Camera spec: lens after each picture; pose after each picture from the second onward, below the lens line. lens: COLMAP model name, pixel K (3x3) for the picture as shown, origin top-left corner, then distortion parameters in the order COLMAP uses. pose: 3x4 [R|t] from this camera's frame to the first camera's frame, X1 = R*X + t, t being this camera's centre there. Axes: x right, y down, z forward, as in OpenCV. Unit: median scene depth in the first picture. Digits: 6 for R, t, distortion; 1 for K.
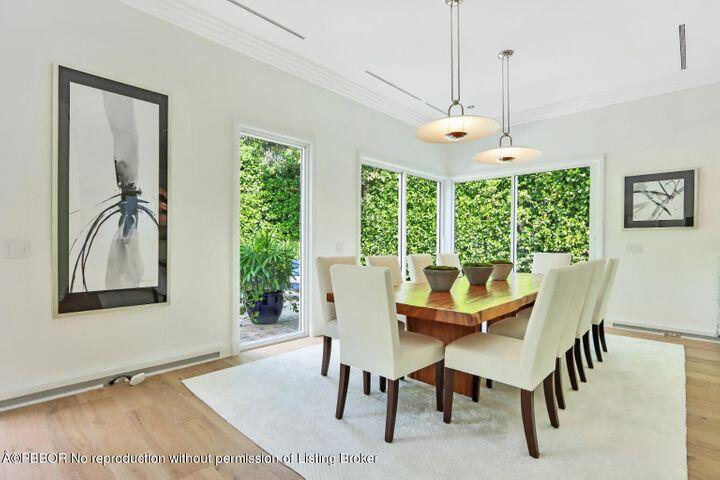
lens RADIAL K [[346.8, 0, 358.8], [0, 346.8, 245.1], [0, 0, 1]] dist [-0.022215, 0.003879]
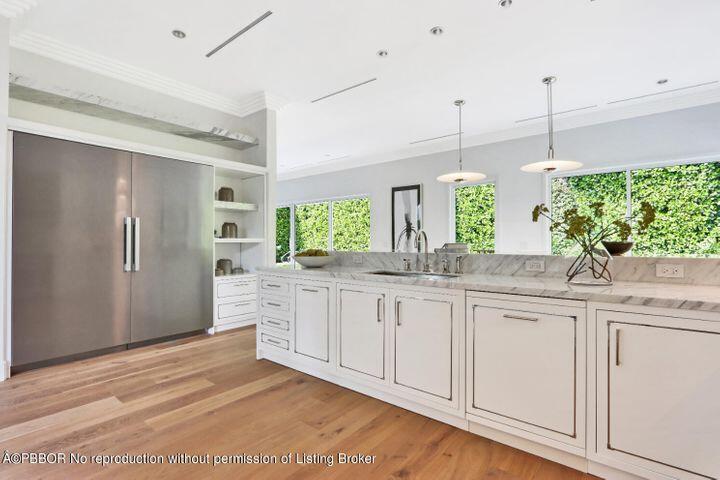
lens RADIAL K [[346.8, 0, 356.7], [0, 346.8, 240.8], [0, 0, 1]] dist [-0.022215, 0.003879]
pose [[0.073791, -0.010979, -0.997213, 0.901339], [-0.008910, 0.999892, -0.011667, 0.006292], [0.997234, 0.009746, 0.073685, 0.163340]]
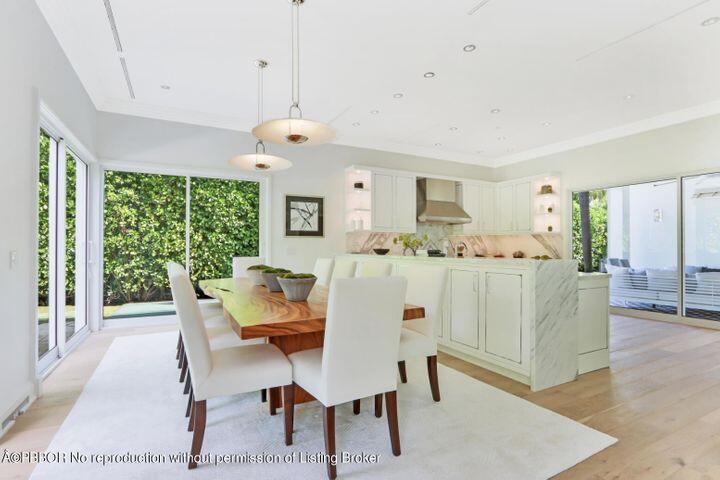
lens RADIAL K [[346.8, 0, 359.2], [0, 346.8, 244.9], [0, 0, 1]] dist [-0.022215, 0.003879]
pose [[0.327120, -0.000597, 0.944983, -0.254260], [0.010116, 0.999945, -0.002870, -0.006249], [-0.944929, 0.010498, 0.327108, 0.226359]]
